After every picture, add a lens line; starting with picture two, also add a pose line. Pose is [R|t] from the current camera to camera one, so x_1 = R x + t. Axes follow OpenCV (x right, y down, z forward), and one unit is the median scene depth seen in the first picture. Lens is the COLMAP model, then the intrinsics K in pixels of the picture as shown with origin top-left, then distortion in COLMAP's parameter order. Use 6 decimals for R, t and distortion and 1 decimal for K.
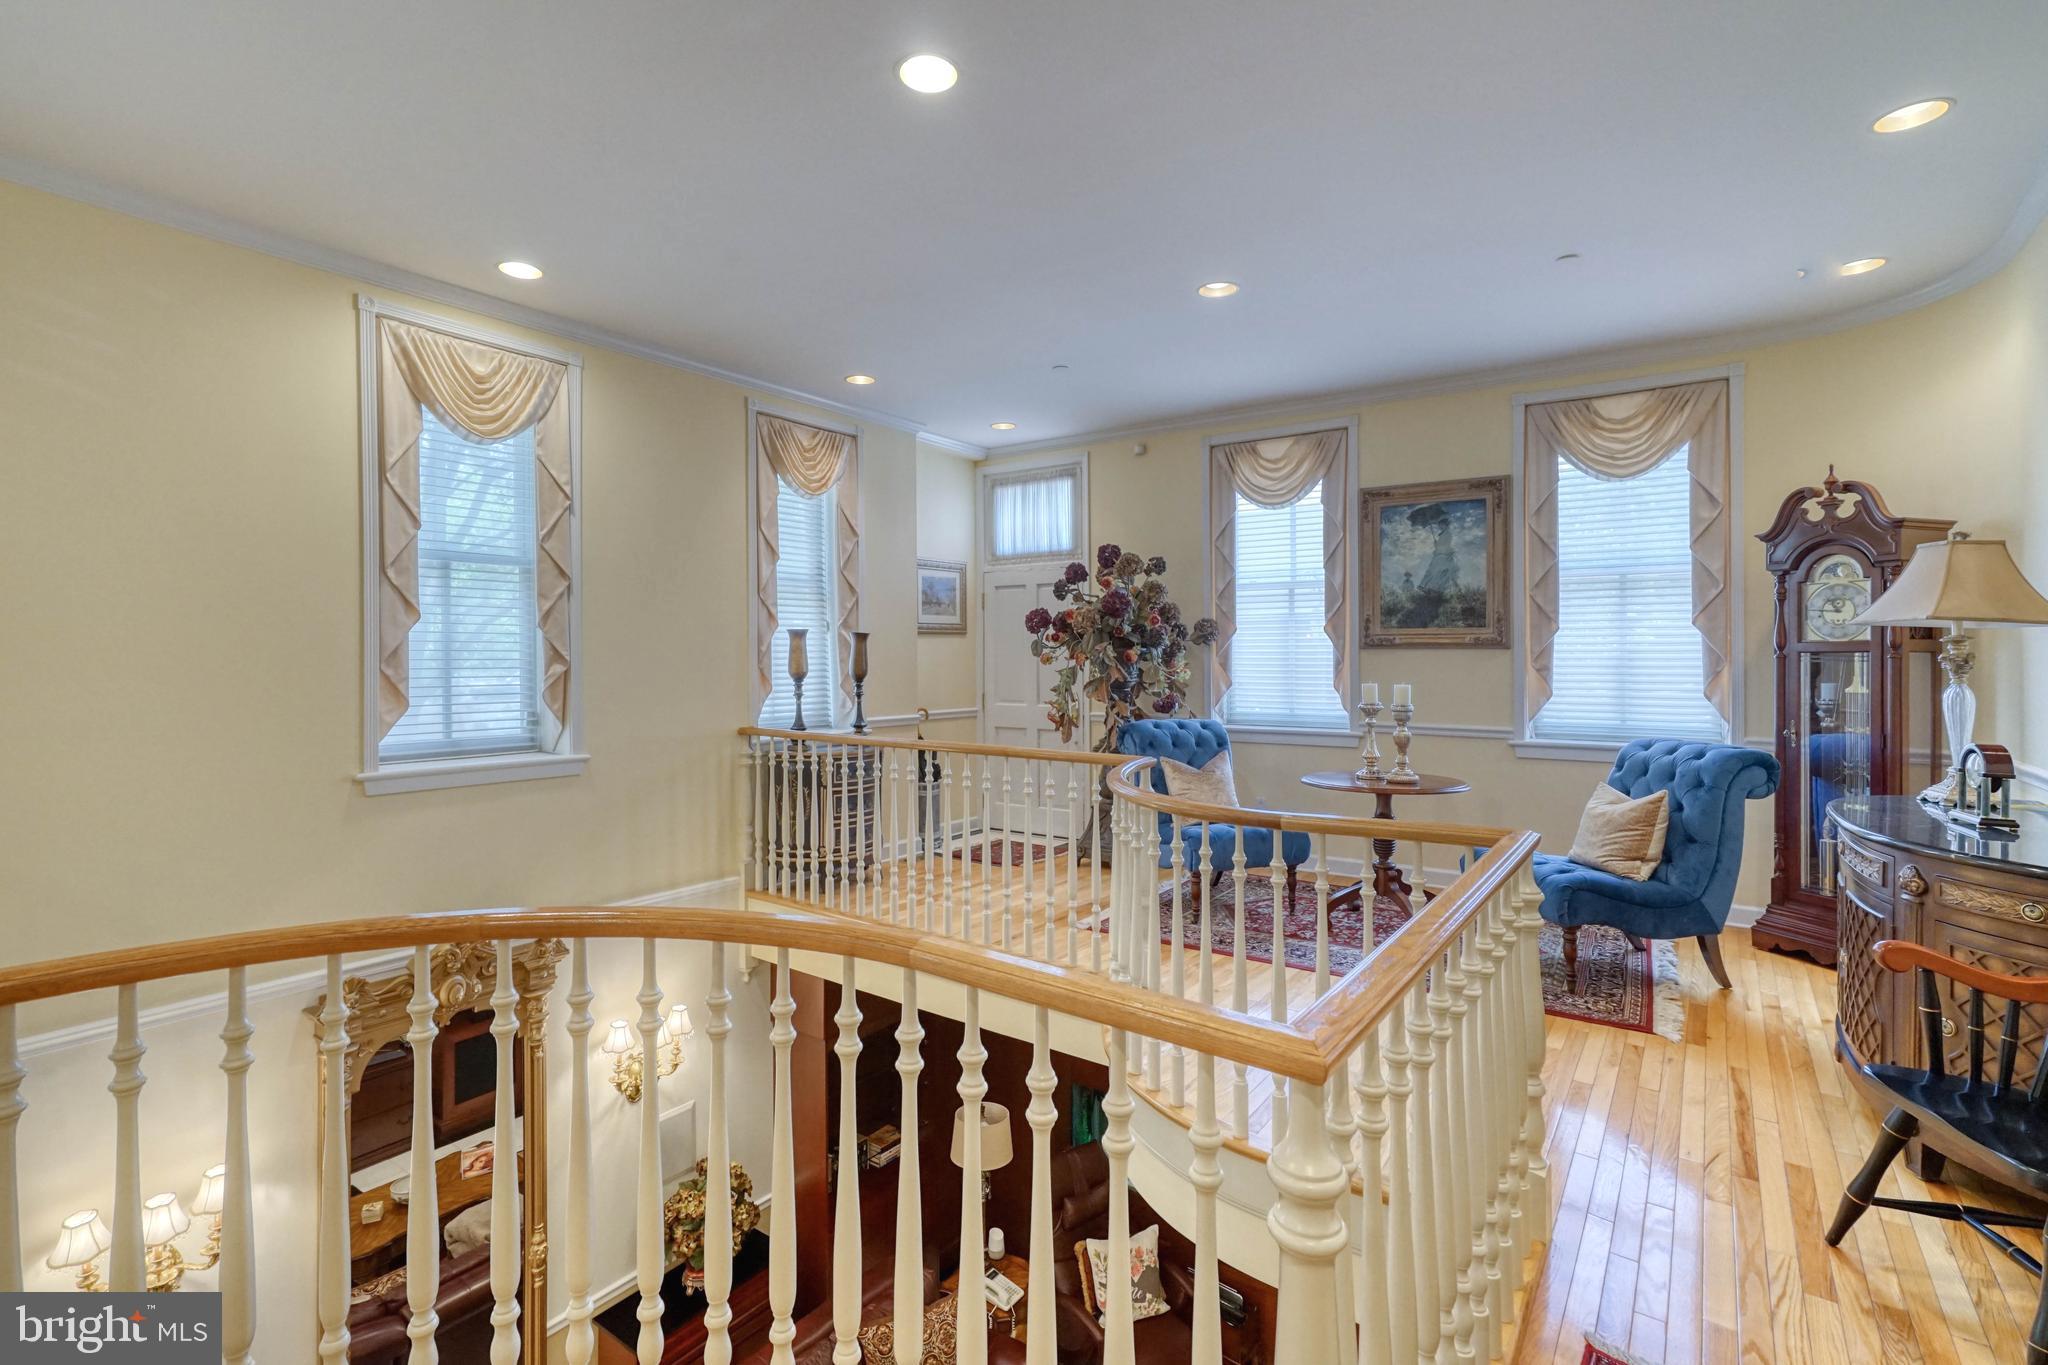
lens RADIAL K [[937.2, 0, 1052.9], [0, 937.2, 657.3], [0, 0, 1]] dist [-0.006182, 0.009176]
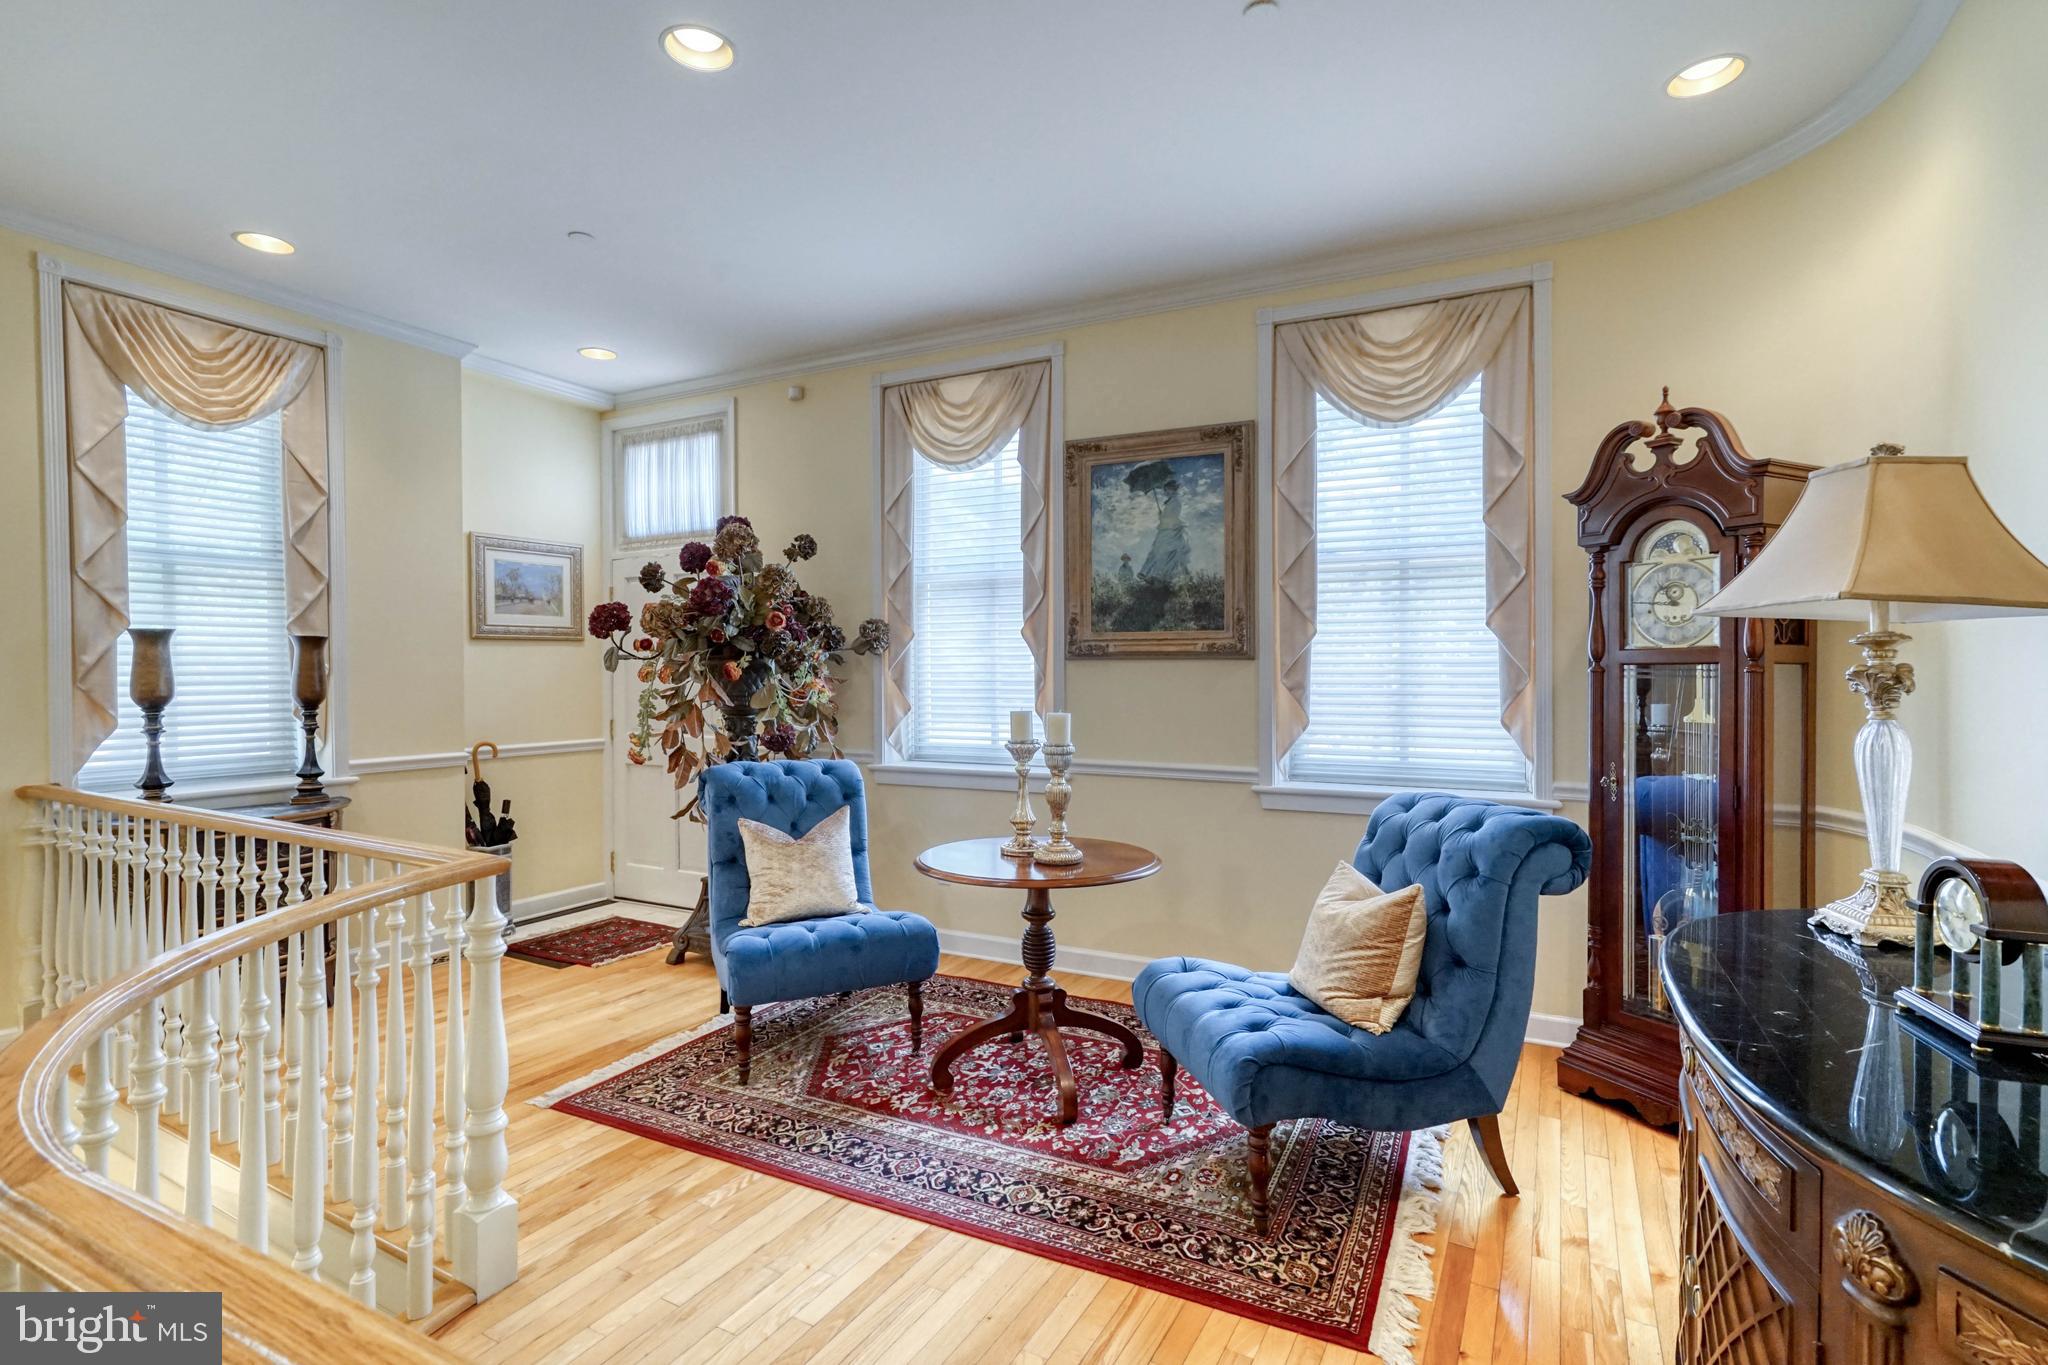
lens RADIAL K [[937.2, 0, 1019.3], [0, 937.2, 675.2], [0, 0, 1]] dist [-0.006182, 0.009176]
pose [[0.995695, -0.002114, 0.092664, 0.252546], [0.001642, 0.999985, 0.005164, -0.001066], [-0.092674, -0.004989, 0.995684, 0.307947]]
